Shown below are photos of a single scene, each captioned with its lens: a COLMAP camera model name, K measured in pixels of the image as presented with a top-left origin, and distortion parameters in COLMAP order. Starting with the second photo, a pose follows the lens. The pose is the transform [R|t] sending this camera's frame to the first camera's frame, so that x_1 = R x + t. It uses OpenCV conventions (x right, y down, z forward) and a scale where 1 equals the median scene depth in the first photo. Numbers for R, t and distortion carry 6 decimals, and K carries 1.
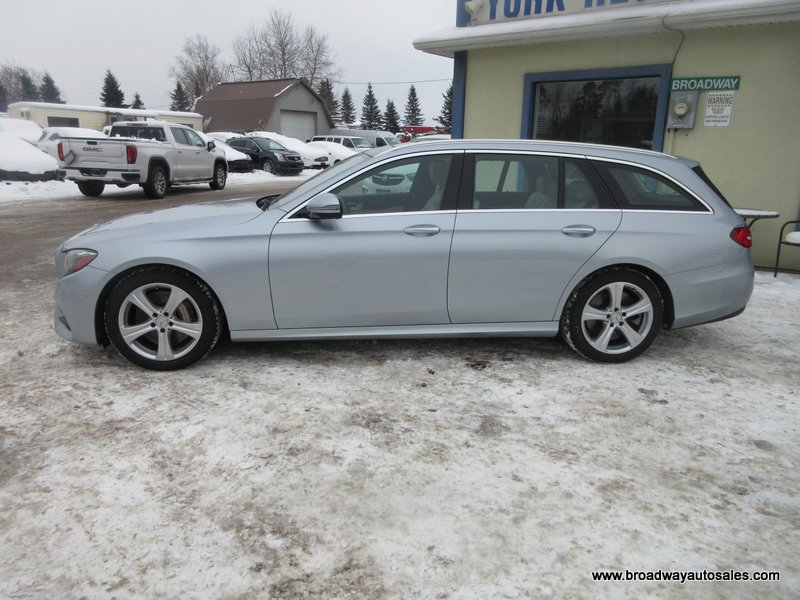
lens RADIAL K [[608.5, 0, 397.6], [0, 608.5, 299.9], [0, 0, 1]] dist [0.009032, 0.002763]
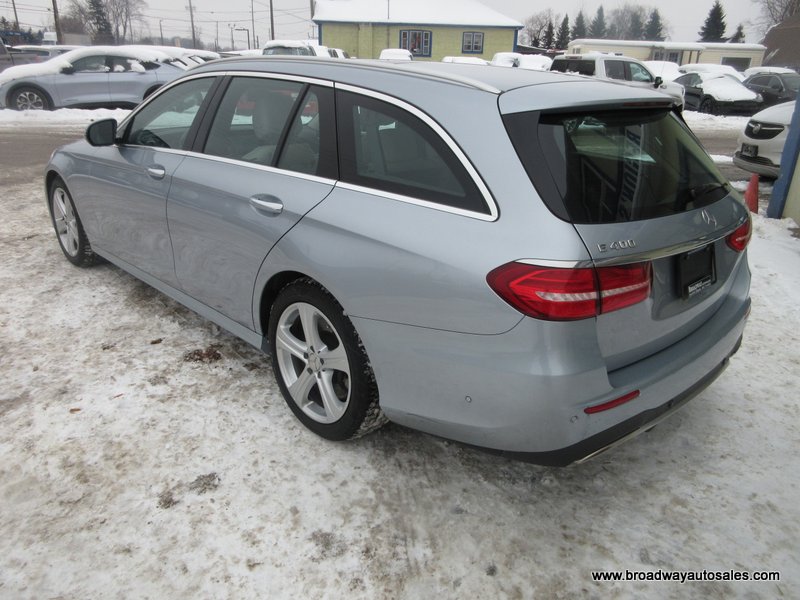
lens RADIAL K [[604.2, 0, 397.7], [0, 604.2, 302.1], [0, 0, 1]] dist [0.012849, -0.001375]
pose [[0.616152, 0.280113, -0.736134, 0.464833], [-0.207338, 0.959342, 0.191504, -0.088639], [0.759847, 0.034633, 0.649178, 0.378599]]
